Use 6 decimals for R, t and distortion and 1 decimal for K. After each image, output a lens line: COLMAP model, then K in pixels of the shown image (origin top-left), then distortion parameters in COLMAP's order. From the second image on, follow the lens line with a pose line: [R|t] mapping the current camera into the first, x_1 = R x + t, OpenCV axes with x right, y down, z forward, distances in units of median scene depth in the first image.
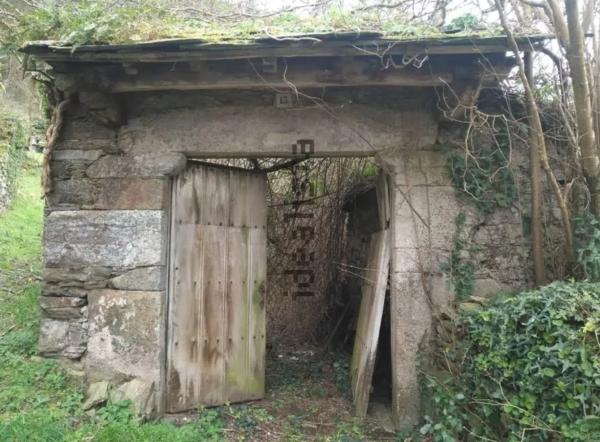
lens RADIAL K [[488.5, 0, 300.0], [0, 488.5, 221.0], [0, 0, 1]] dist [0.021923, 0.008061]
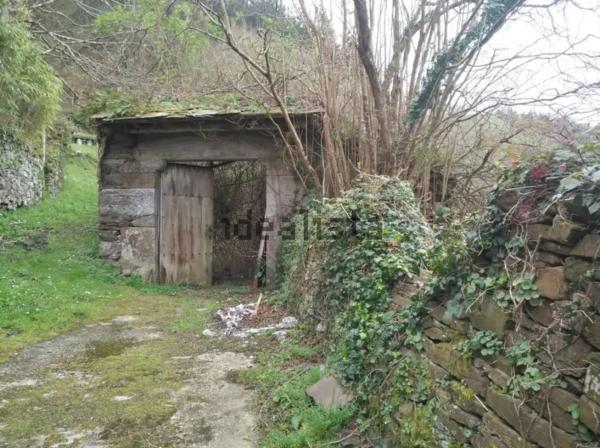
lens RADIAL K [[451.8, 0, 300.0], [0, 451.8, 224.0], [0, 0, 1]] dist [-0.004384, 0.001811]
pose [[0.999748, -0.006759, -0.021421, 0.365956], [0.007861, 0.998628, 0.051780, 0.034324], [0.021042, -0.051935, 0.998429, -0.883915]]
